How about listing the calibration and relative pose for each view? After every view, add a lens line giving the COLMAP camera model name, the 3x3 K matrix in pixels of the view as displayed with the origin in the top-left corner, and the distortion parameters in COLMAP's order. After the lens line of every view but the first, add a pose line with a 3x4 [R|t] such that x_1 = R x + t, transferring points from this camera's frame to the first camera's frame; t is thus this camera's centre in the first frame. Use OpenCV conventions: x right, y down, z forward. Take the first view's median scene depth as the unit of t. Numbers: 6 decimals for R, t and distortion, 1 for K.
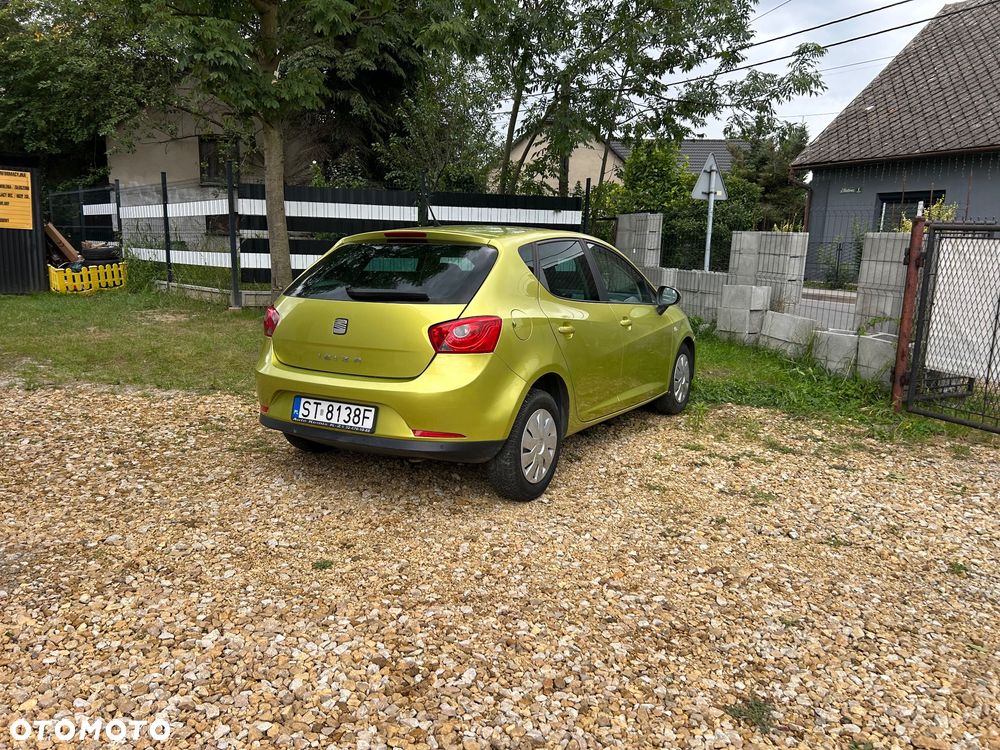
lens RADIAL K [[747.7, 0, 491.7], [0, 747.7, 379.7], [0, 0, 1]] dist [0.043694, -0.047297]
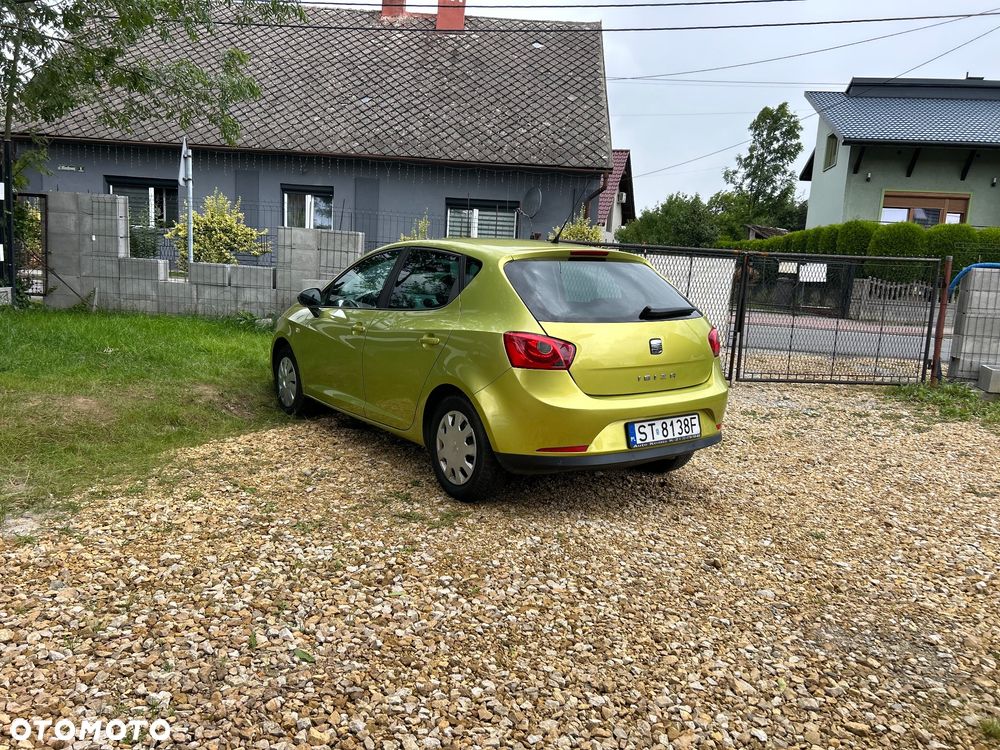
lens RADIAL K [[755.3, 0, 482.1], [0, 755.3, 380.3], [0, 0, 1]] dist [0.041052, -0.044958]
pose [[0.416686, -0.151960, 0.896260, -0.977967], [0.122162, 0.986347, 0.110438, -0.133150], [-0.900805, 0.063471, 0.429560, 0.603779]]
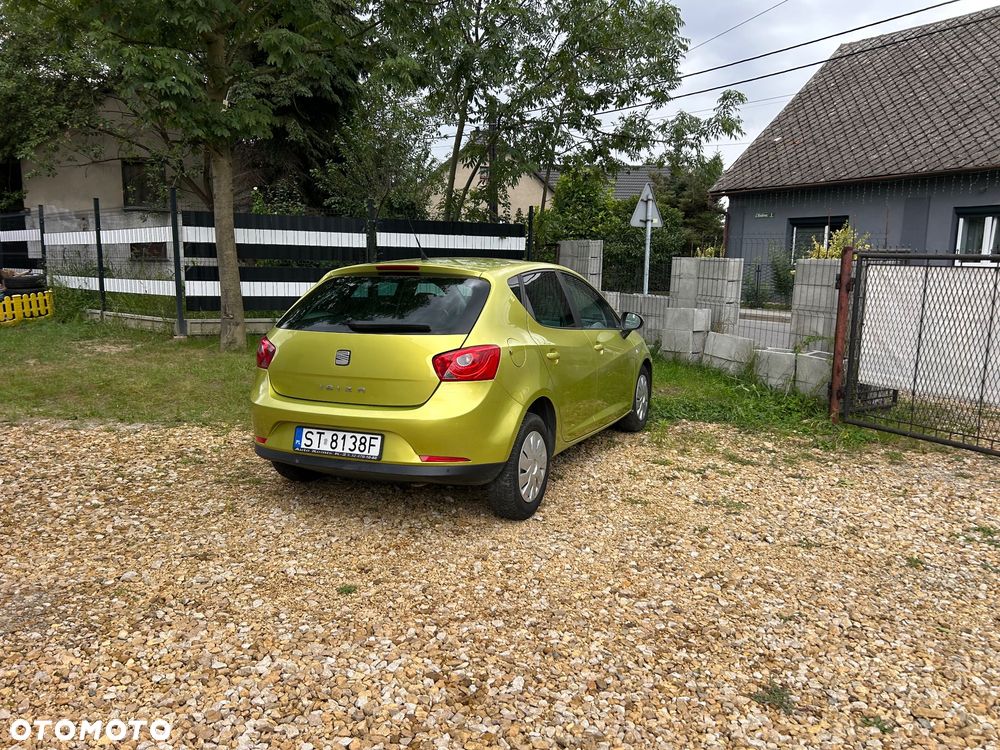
lens RADIAL K [[747.9, 0, 502.9], [0, 747.9, 376.5], [0, 0, 1]] dist [0.044262, -0.045768]
pose [[0.993263, -0.023575, 0.113456, -0.078687], [0.027155, 0.999178, -0.030114, -0.006309], [-0.112653, 0.032992, 0.993087, -0.039584]]
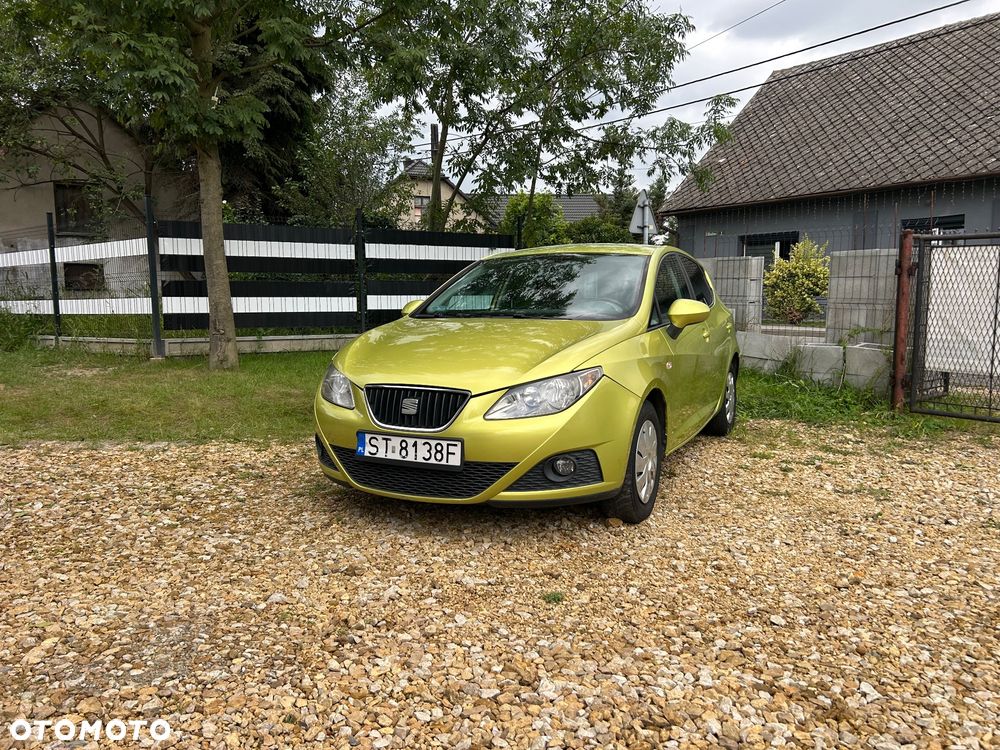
lens RADIAL K [[748.2, 0, 499.4], [0, 748.2, 380.5], [0, 0, 1]] dist [0.043093, -0.046900]
pose [[0.976415, -0.053296, 0.209221, -0.289105], [0.068114, 0.995606, -0.064263, 0.033420], [-0.204876, 0.076998, 0.975755, 0.105270]]
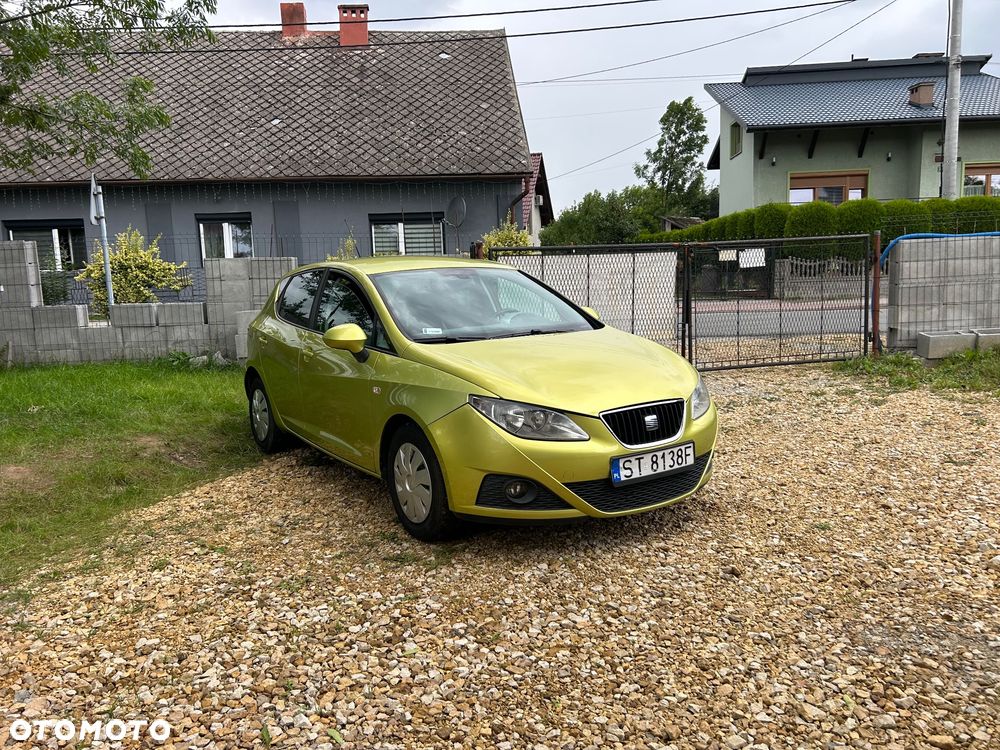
lens RADIAL K [[755.9, 0, 482.6], [0, 755.9, 374.5], [0, 0, 1]] dist [0.039381, -0.042384]
pose [[0.318466, -0.171414, 0.932307, -0.951506], [0.213105, 0.971286, 0.105786, -0.149089], [-0.923670, 0.164990, 0.345851, 0.665719]]
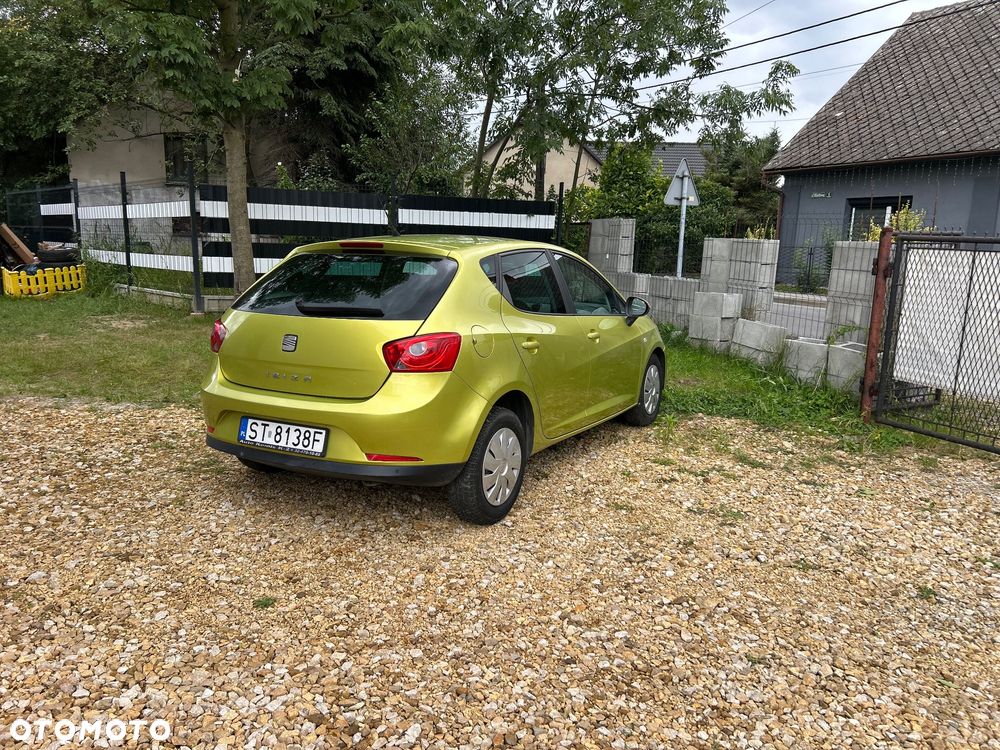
lens RADIAL K [[748.2, 0, 503.4], [0, 748.2, 379.1], [0, 0, 1]] dist [0.041734, -0.043600]
pose [[0.999026, -0.002929, 0.044039, 0.019760], [0.002980, 0.999995, -0.001094, -0.018717], [-0.044036, 0.001224, 0.999029, 0.033971]]
